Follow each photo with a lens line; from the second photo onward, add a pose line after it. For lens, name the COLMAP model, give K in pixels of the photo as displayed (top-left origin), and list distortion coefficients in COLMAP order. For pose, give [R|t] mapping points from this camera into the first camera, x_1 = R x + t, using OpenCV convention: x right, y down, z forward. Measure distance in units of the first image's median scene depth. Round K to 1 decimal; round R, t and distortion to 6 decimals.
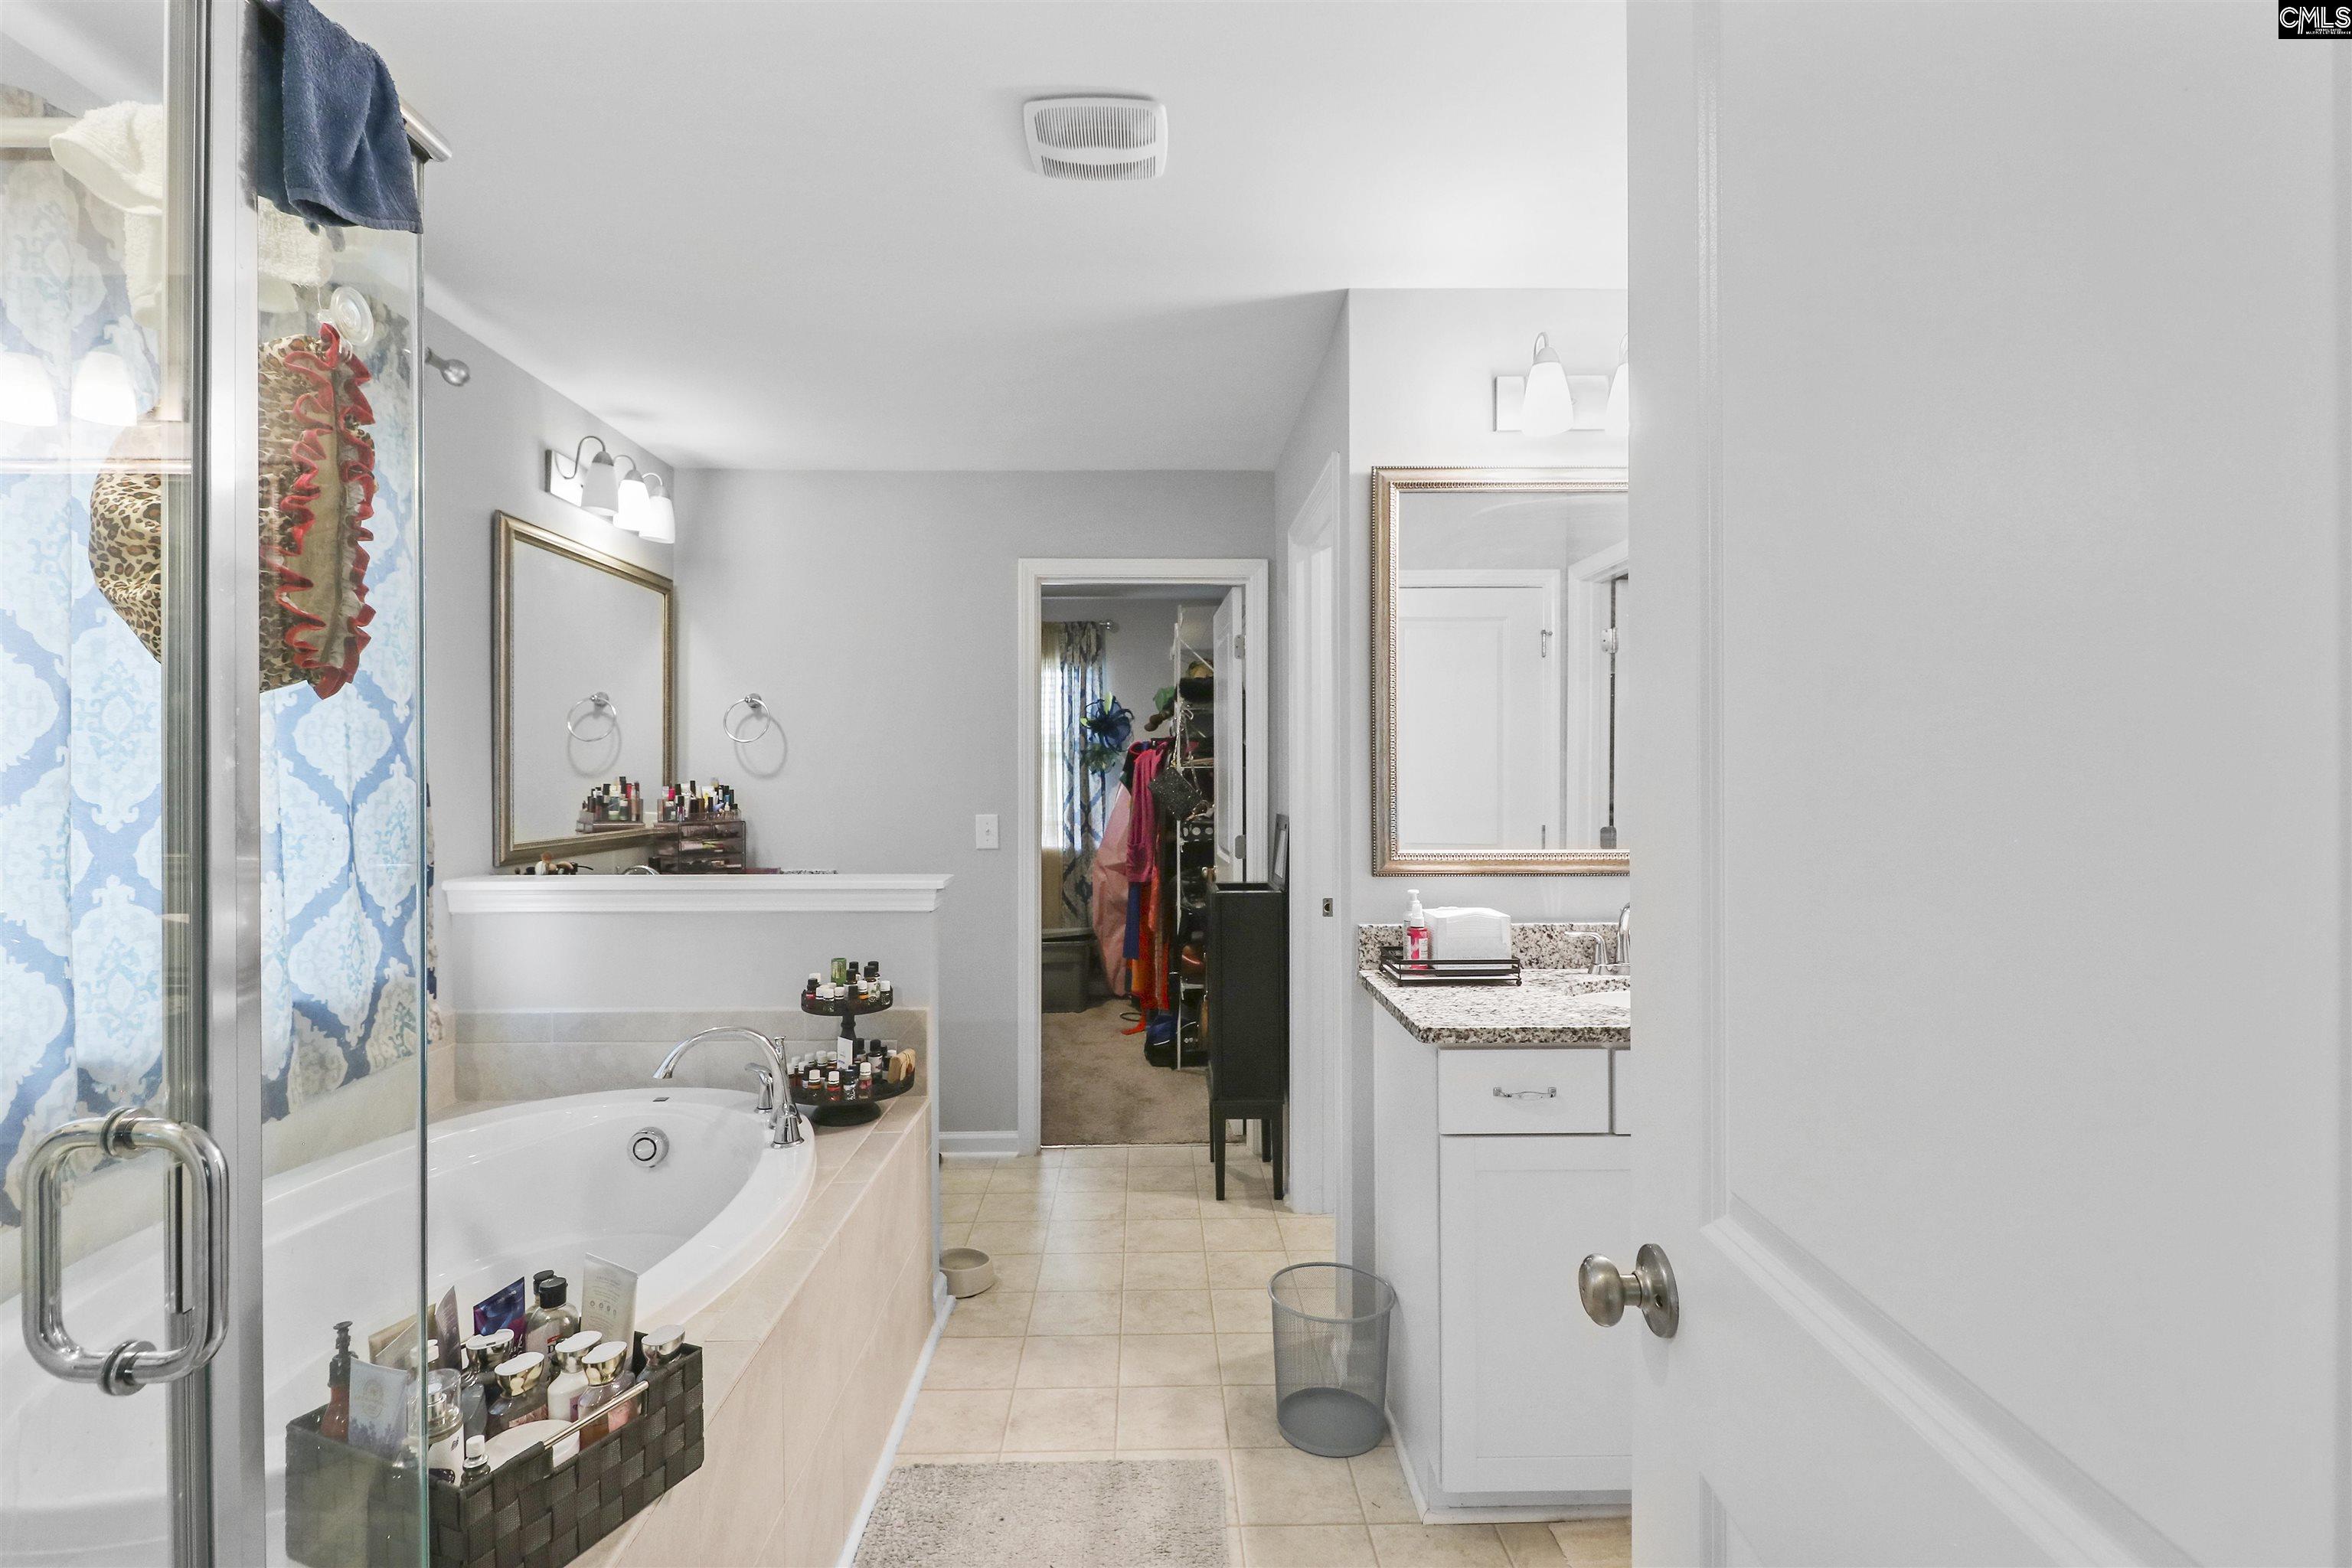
lens RADIAL K [[1089.1, 0, 1171.6], [0, 1089.1, 780.8], [0, 0, 1]] dist [0.007362, -0.005780]
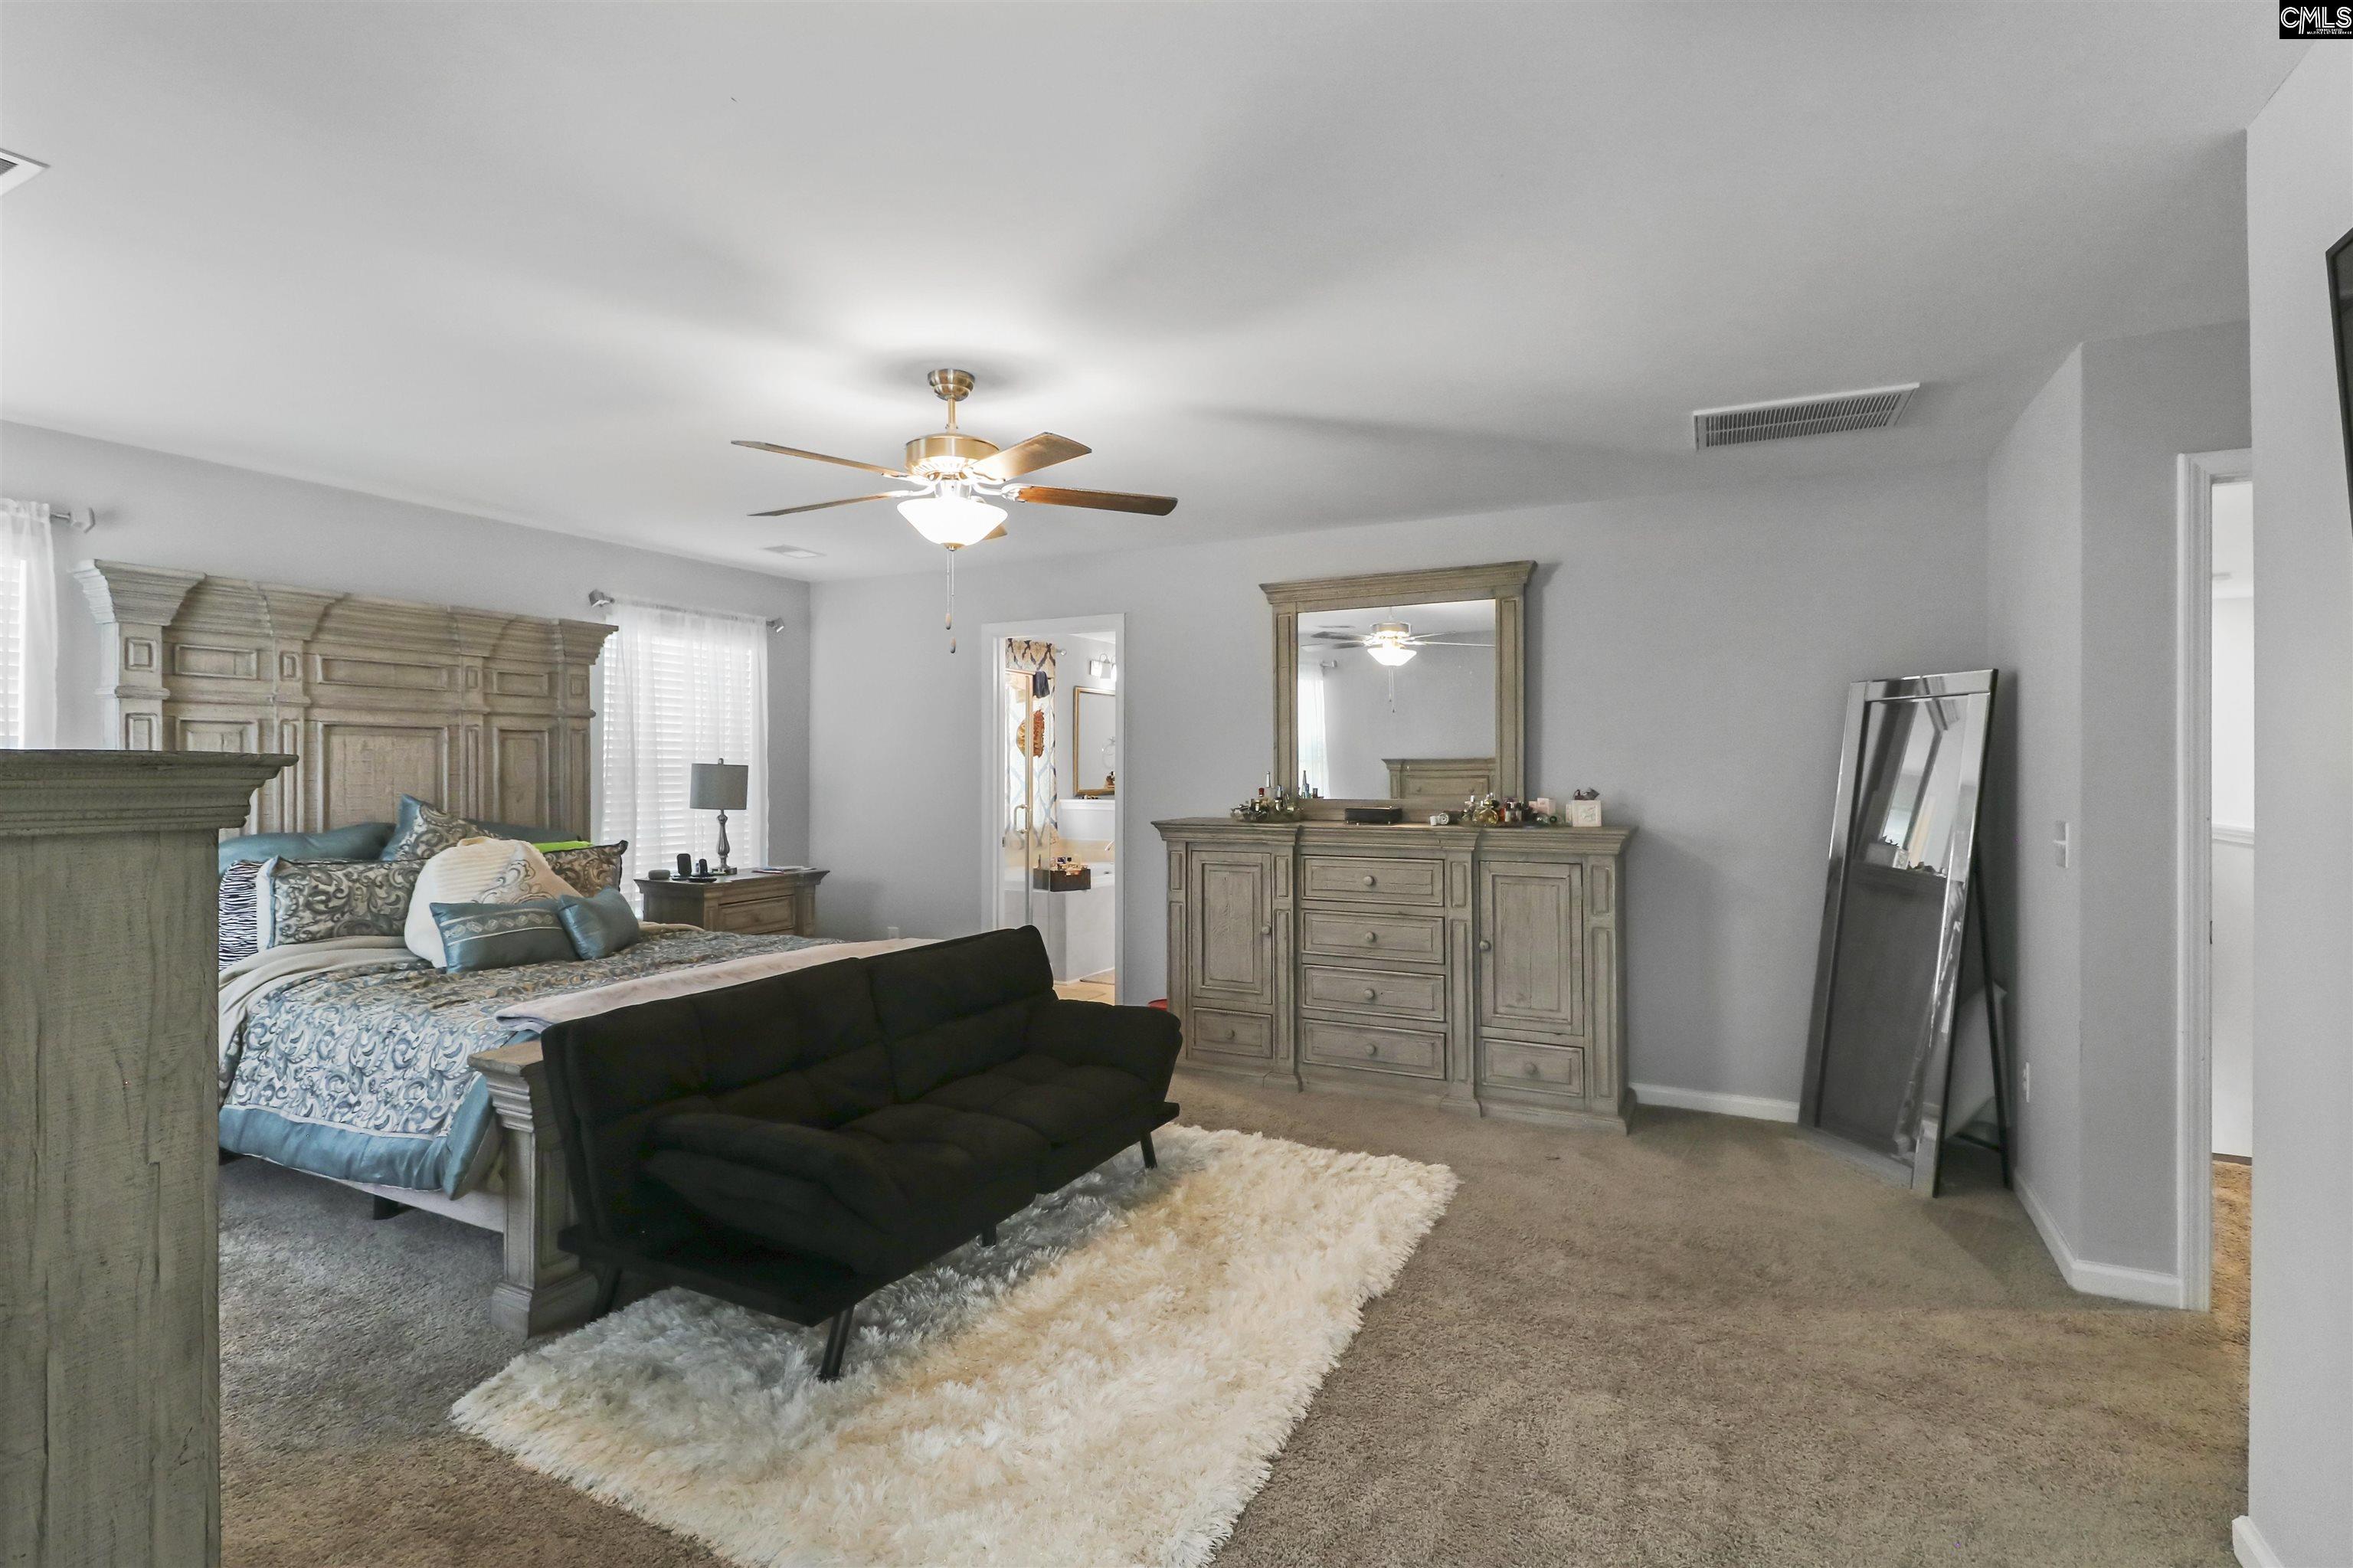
lens RADIAL K [[1089.6, 0, 1177.4], [0, 1089.6, 768.3], [0, 0, 1]] dist [0.007362, -0.005780]
pose [[0.875183, 0.000575, -0.483791, 1.401209], [-0.003452, 0.999981, -0.005058, 0.011428], [0.483779, 0.006097, 0.875169, -1.940922]]
